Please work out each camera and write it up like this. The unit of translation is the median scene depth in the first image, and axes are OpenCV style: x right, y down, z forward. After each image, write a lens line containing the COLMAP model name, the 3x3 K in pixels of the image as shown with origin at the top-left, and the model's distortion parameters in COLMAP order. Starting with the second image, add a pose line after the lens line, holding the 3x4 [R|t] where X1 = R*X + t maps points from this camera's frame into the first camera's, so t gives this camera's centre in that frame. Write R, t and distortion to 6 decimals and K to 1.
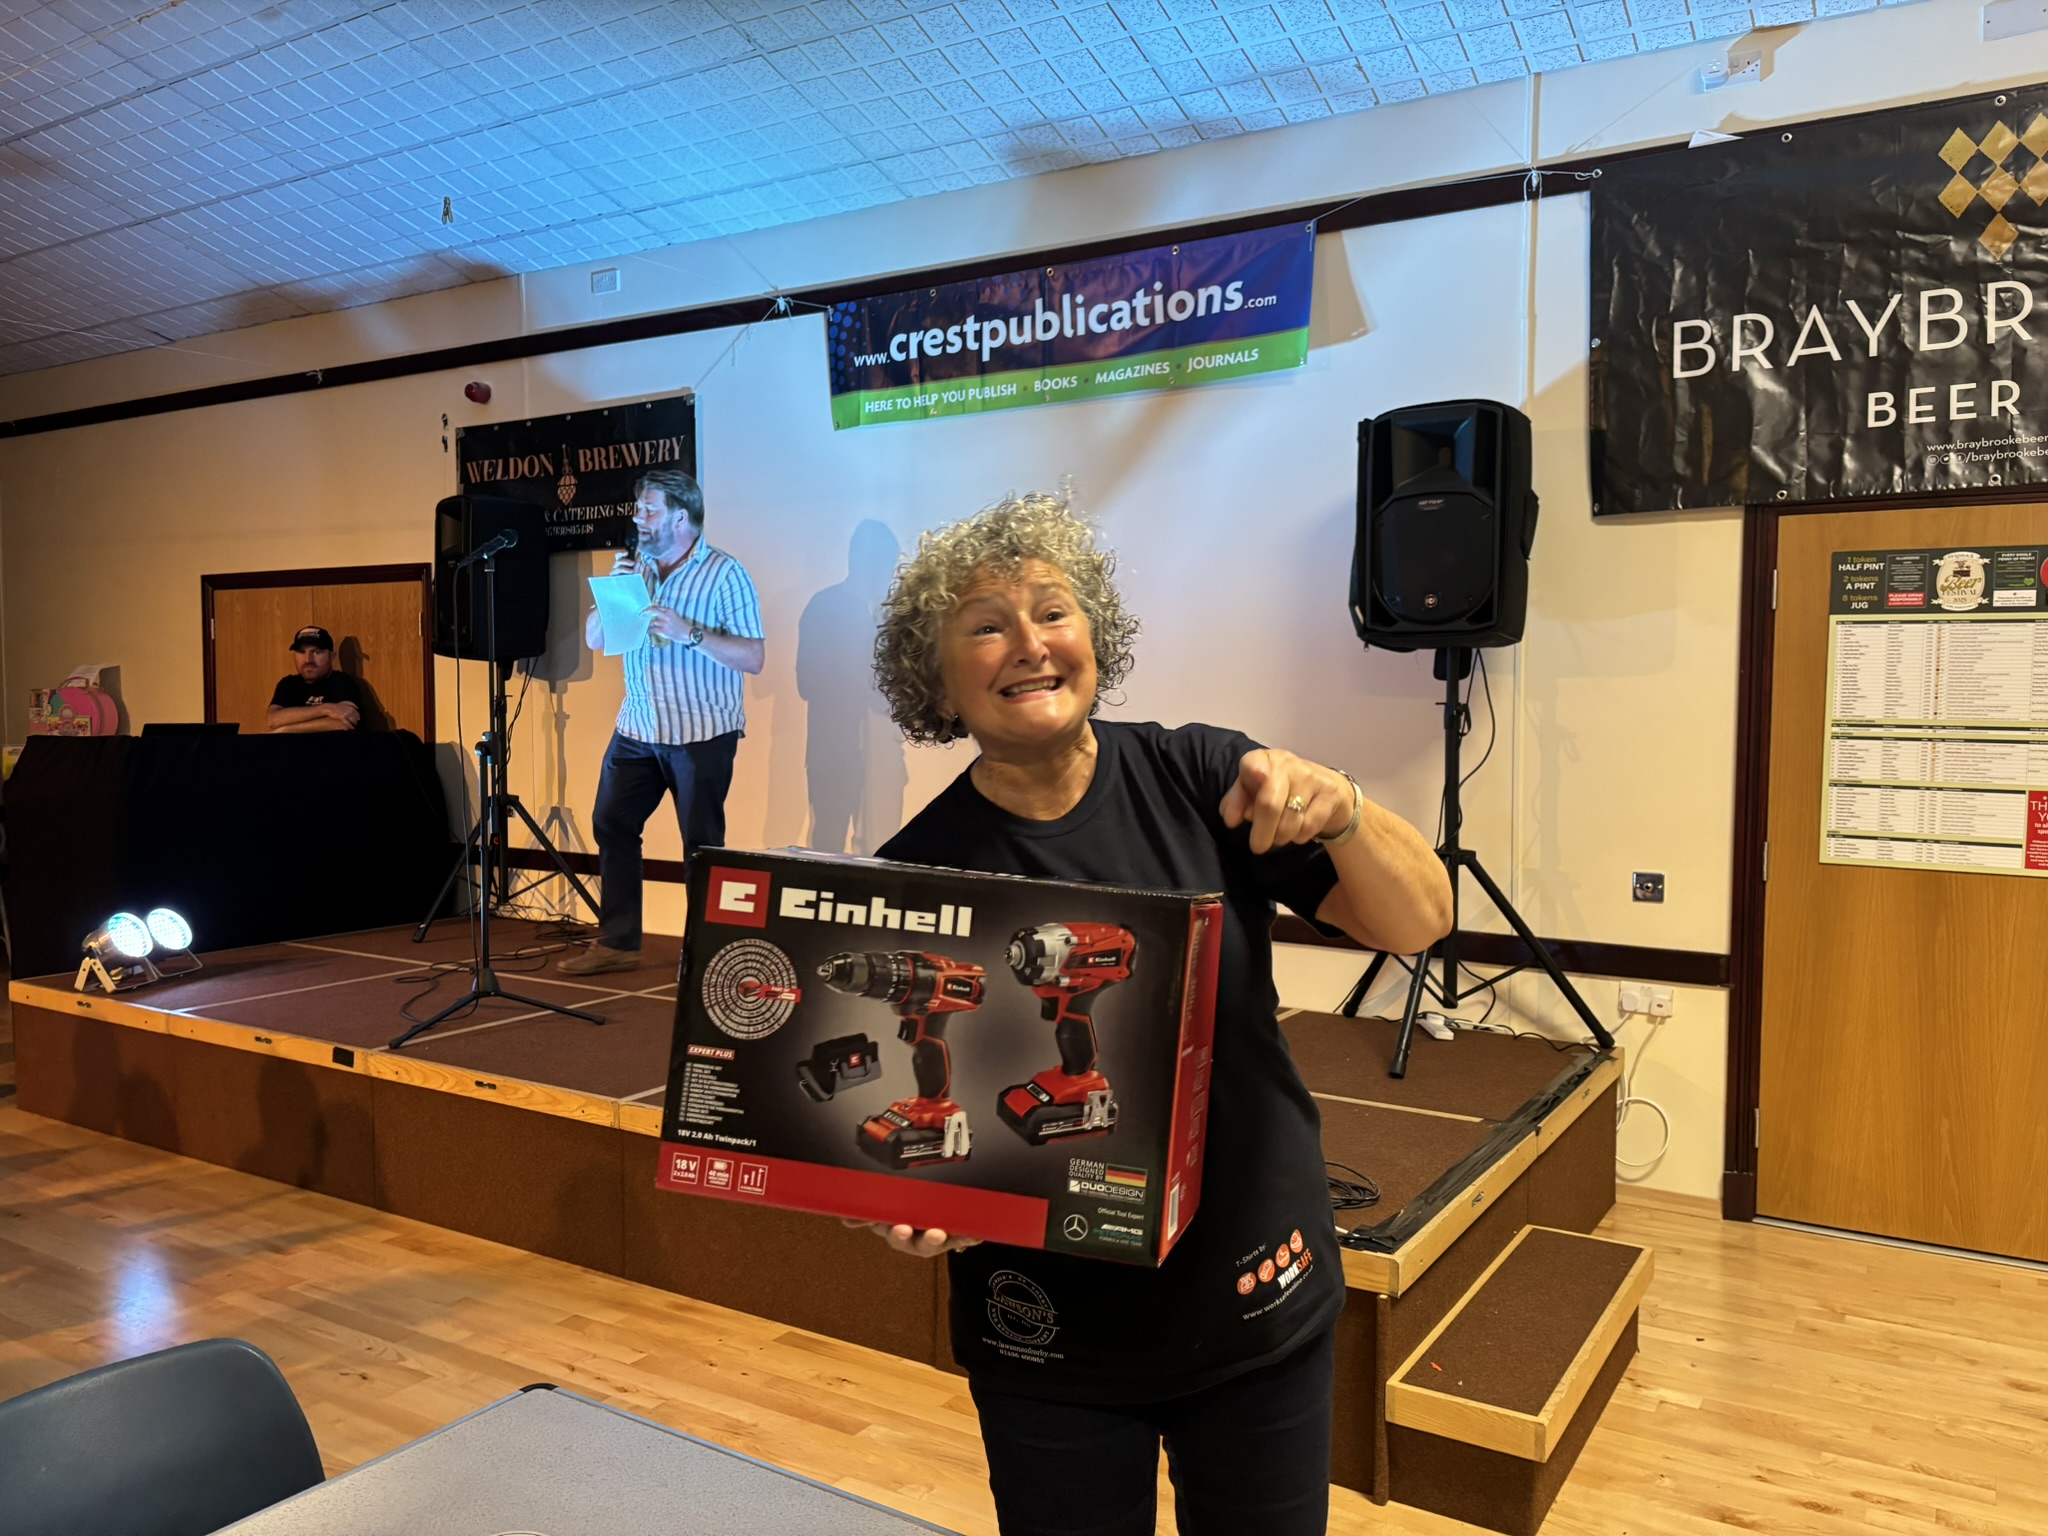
lens RADIAL K [[1552.7, 0, 1024.0], [0, 1552.7, 768.0], [0, 0, 1]] dist [0.040226, -0.046470]
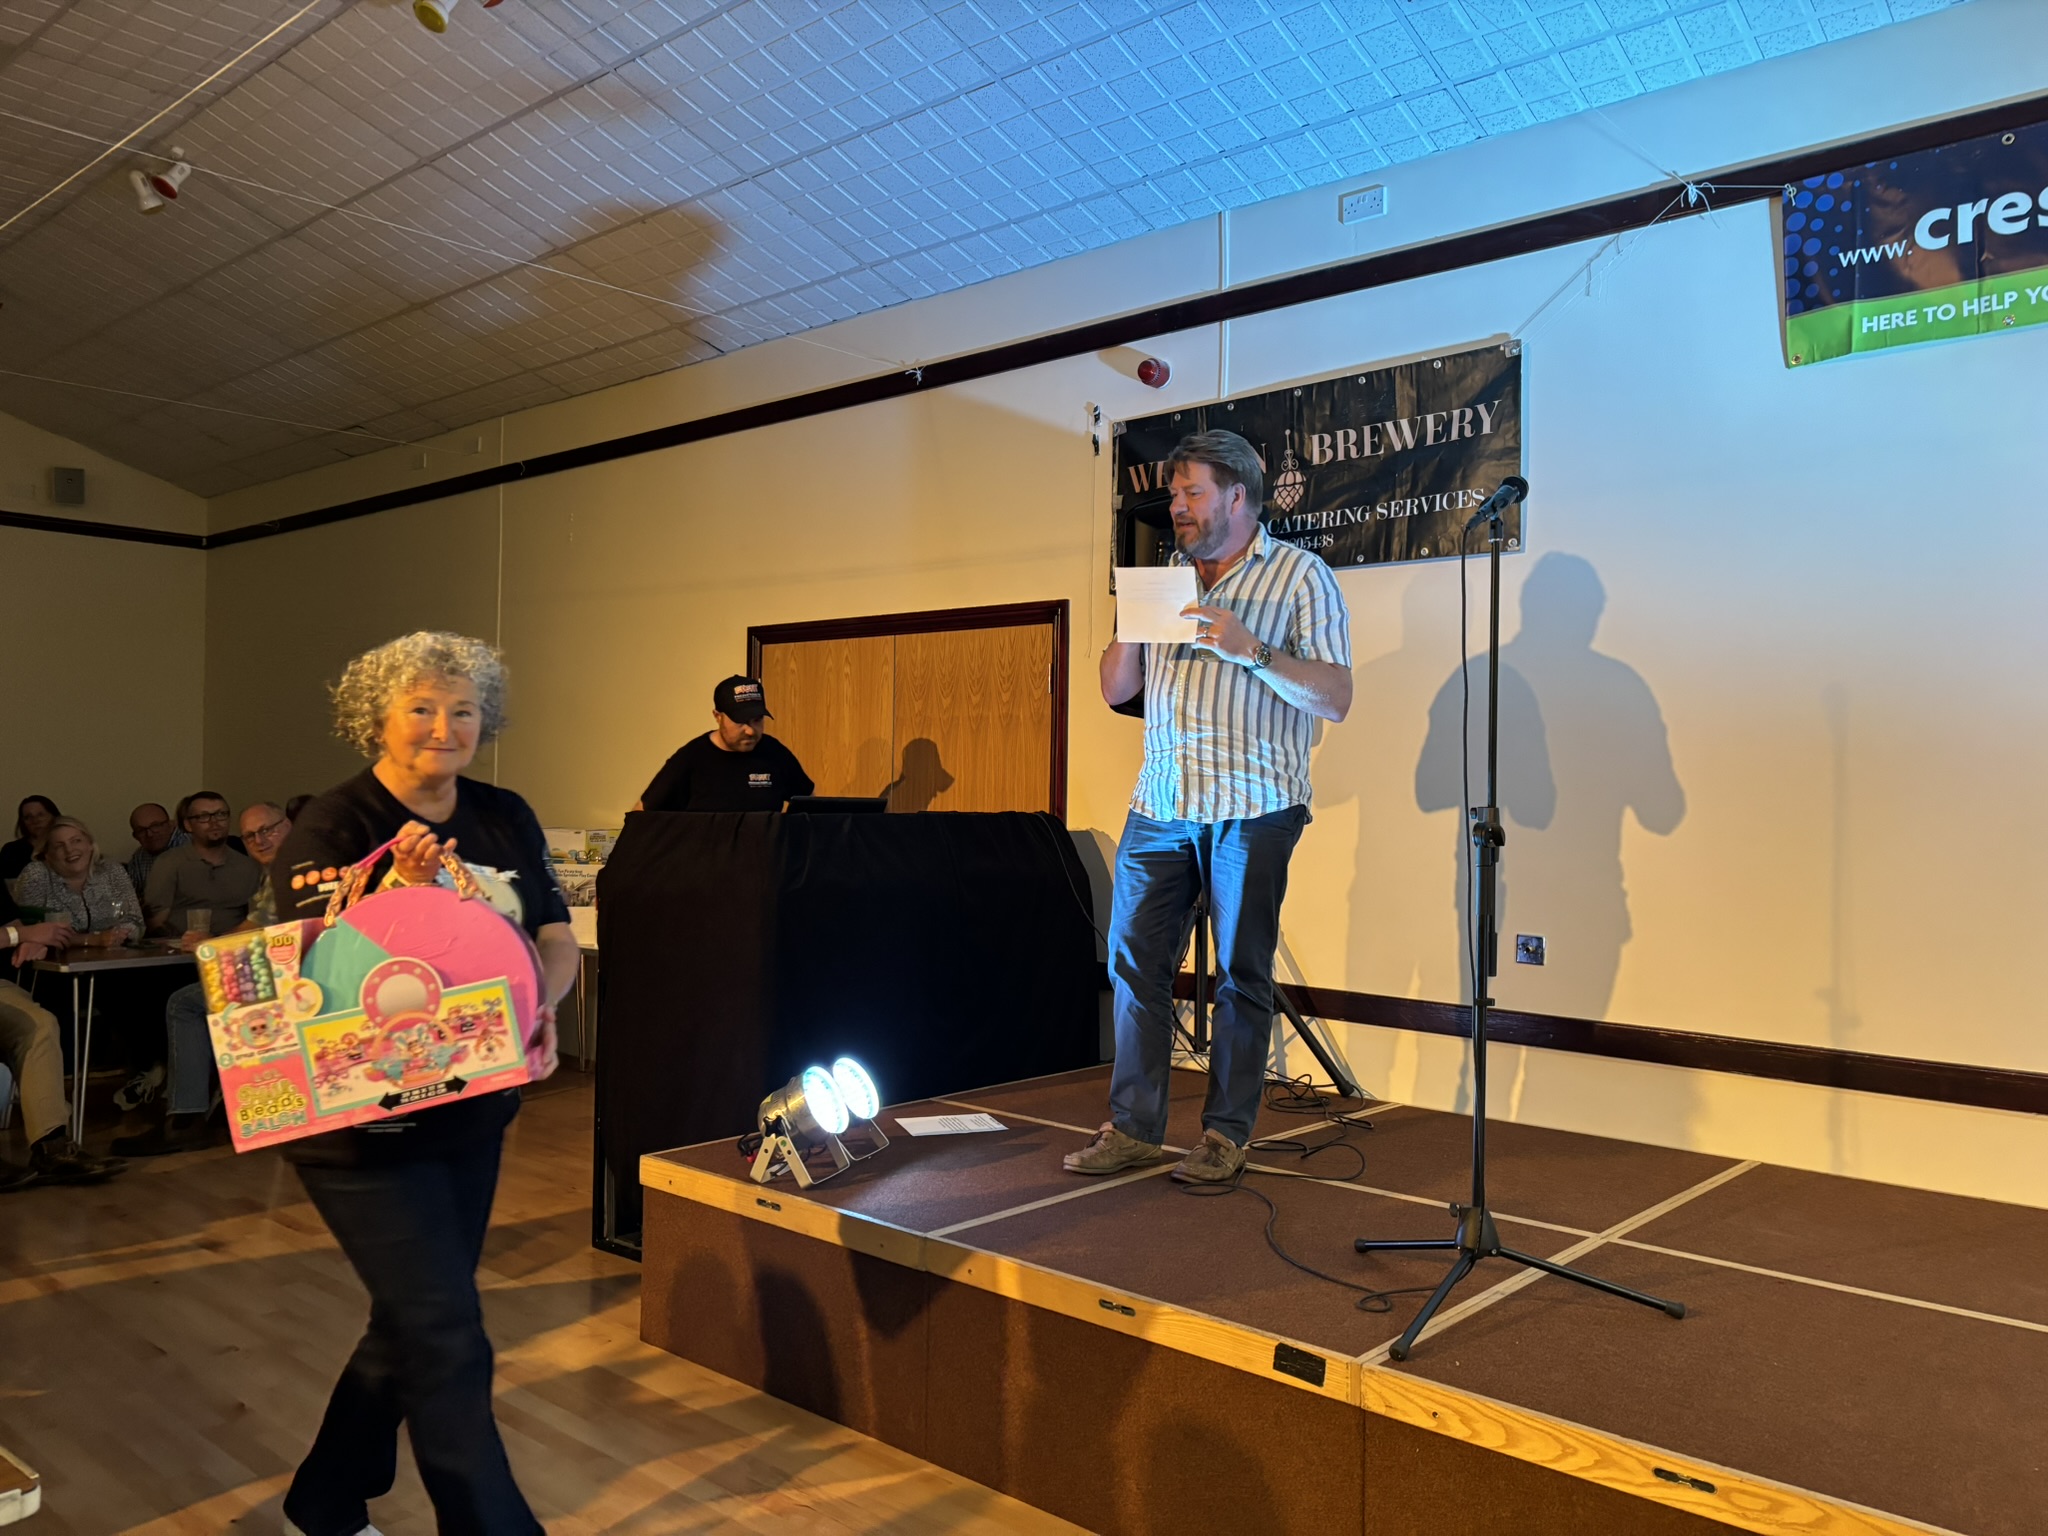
lens RADIAL K [[1552.7, 0, 1024.0], [0, 1552.7, 768.0], [0, 0, 1]] dist [0.040226, -0.046470]
pose [[0.984369, 0.011394, -0.175752, -0.311701], [-0.023648, 0.997420, -0.067786, 0.005724], [0.174526, 0.070882, 0.982098, 0.288612]]
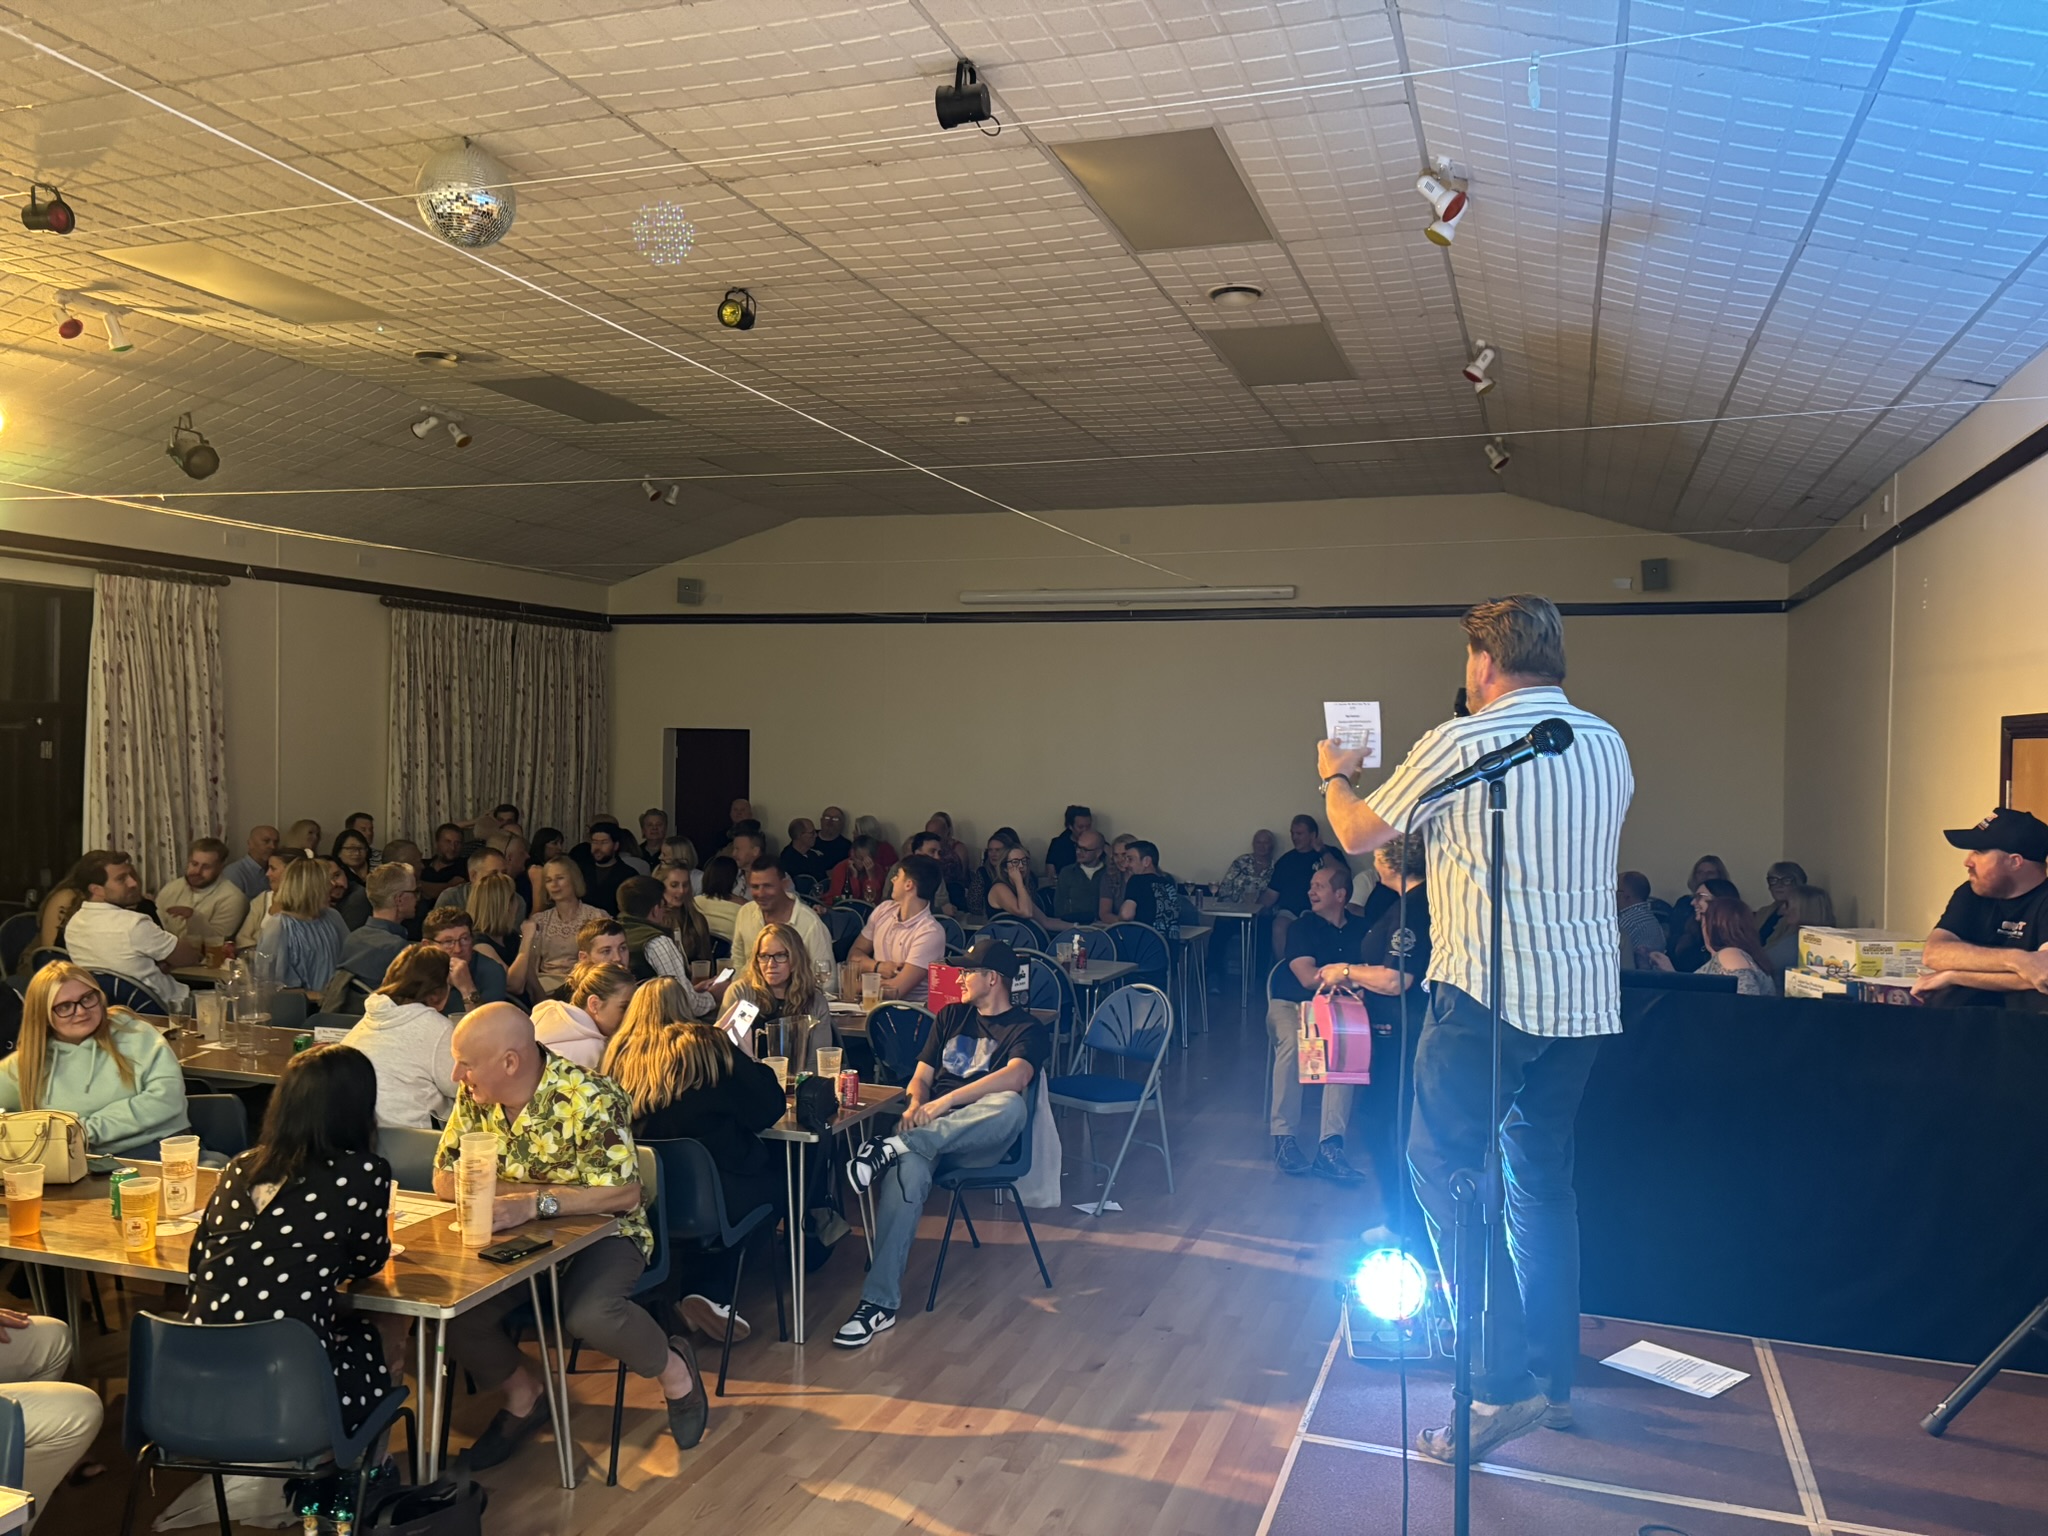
lens RADIAL K [[1552.7, 0, 1024.0], [0, 1552.7, 768.0], [0, 0, 1]] dist [0.040226, -0.046470]
pose [[0.213222, 0.020013, -0.976799, 0.072446], [-0.067160, 0.997725, 0.005782, -0.101908], [0.974693, 0.064369, 0.214081, 0.575143]]
